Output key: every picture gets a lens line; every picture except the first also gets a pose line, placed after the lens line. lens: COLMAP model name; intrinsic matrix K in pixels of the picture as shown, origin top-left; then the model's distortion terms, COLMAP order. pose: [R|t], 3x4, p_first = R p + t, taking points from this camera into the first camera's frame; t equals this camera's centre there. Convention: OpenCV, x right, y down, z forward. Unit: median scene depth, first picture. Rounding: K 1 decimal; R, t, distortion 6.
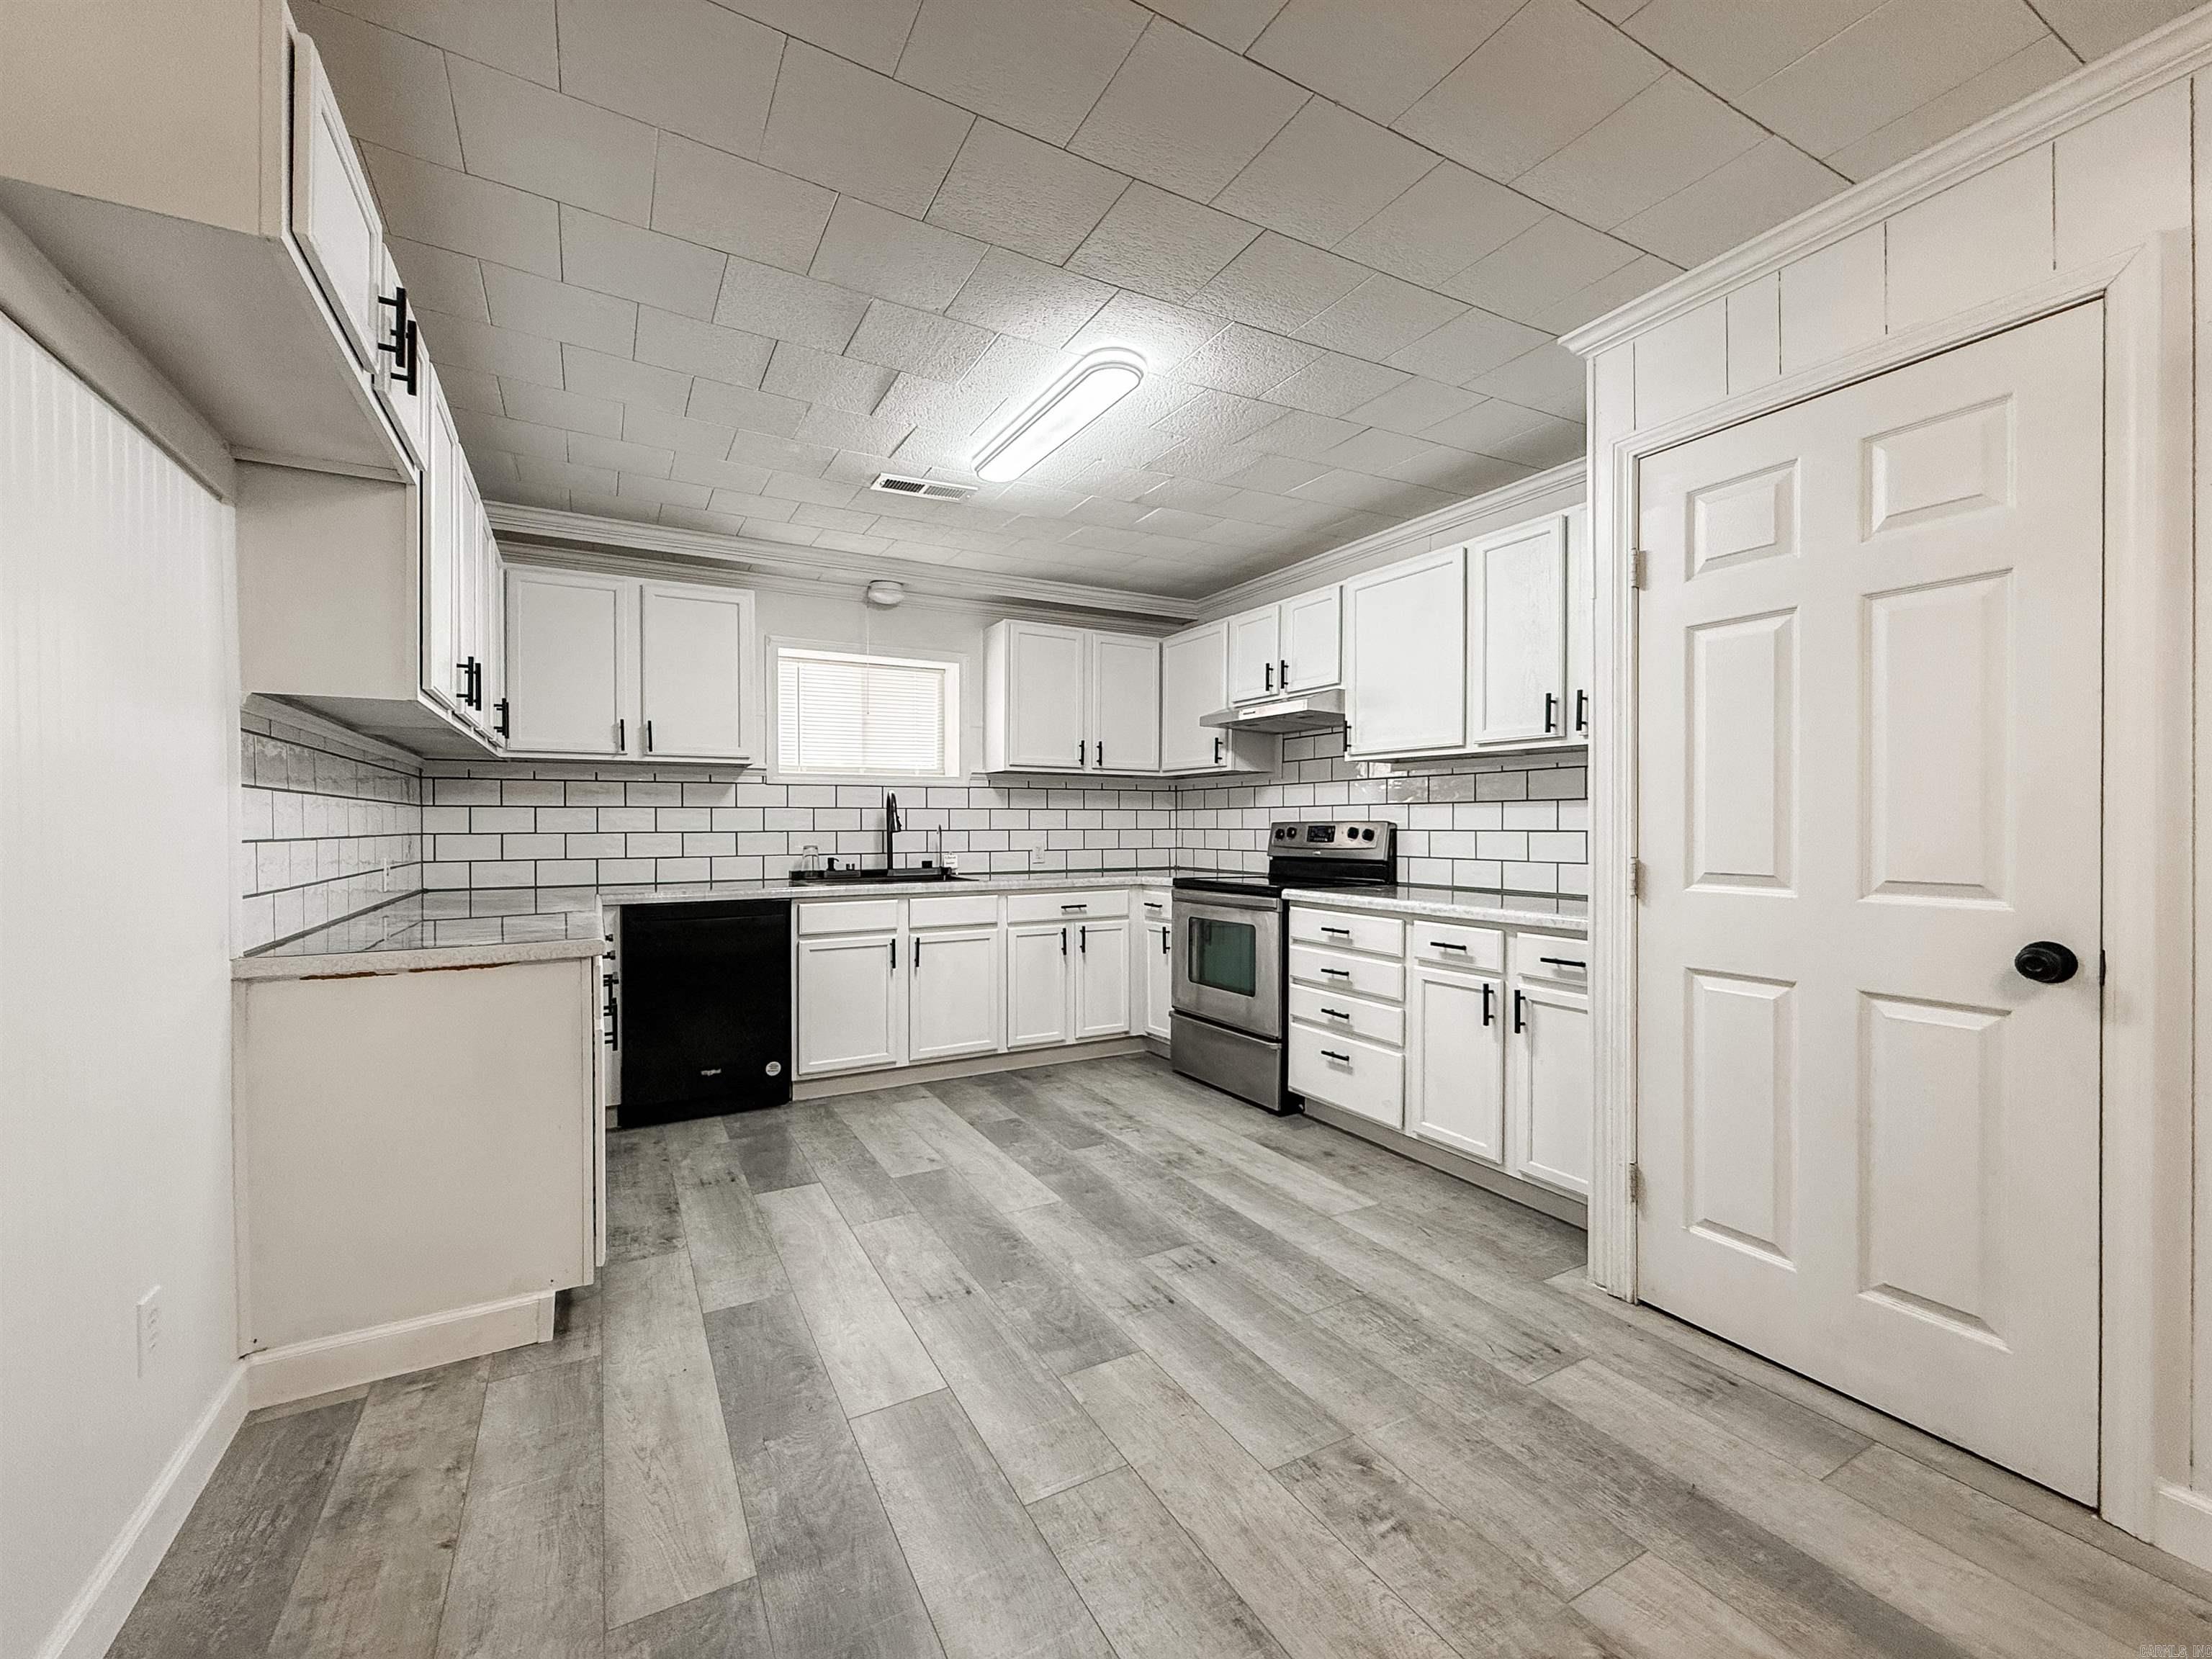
lens RADIAL K [[921.6, 0, 1107.5], [0, 921.6, 820.2], [0, 0, 1]] dist [0.000512, -0.000125]
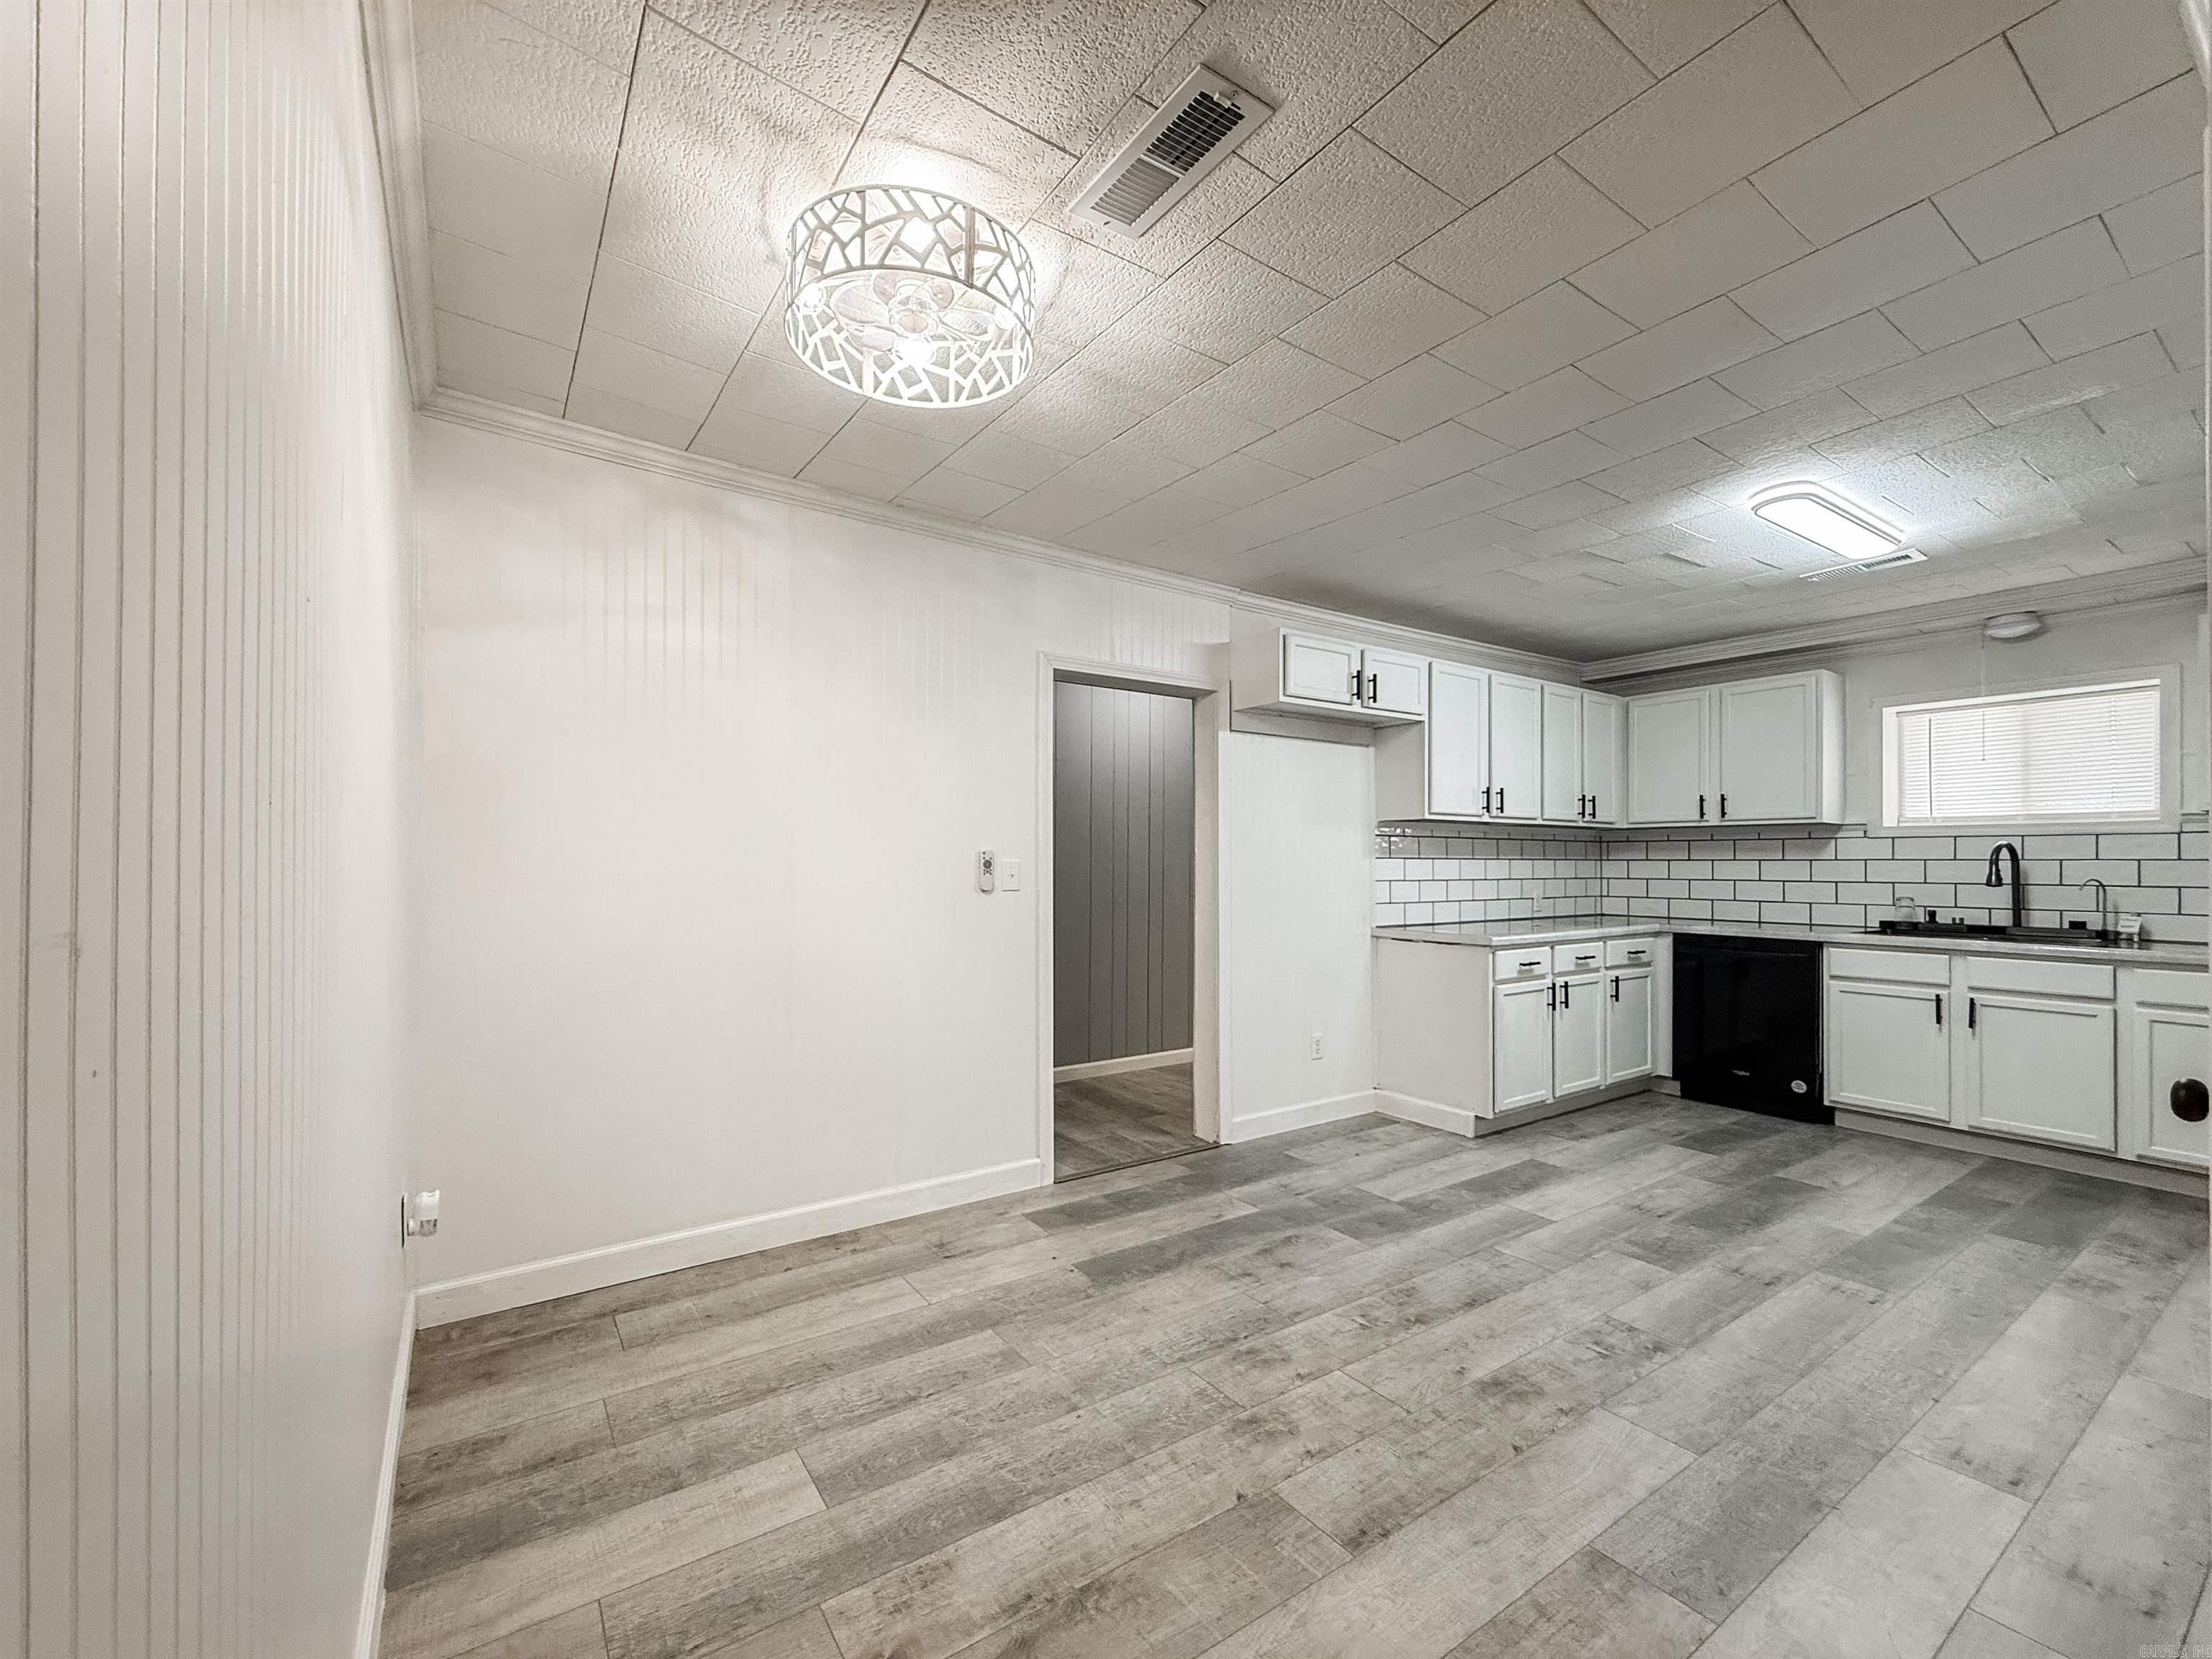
lens RADIAL K [[921.6, 0, 1107.5], [0, 921.6, 820.2], [0, 0, 1]] dist [0.000512, -0.000125]
pose [[0.097705, -0.042169, -0.994322, 0.815195], [0.000388, 0.999103, -0.042333, -0.019514], [0.995215, 0.003751, 0.097634, 0.019760]]
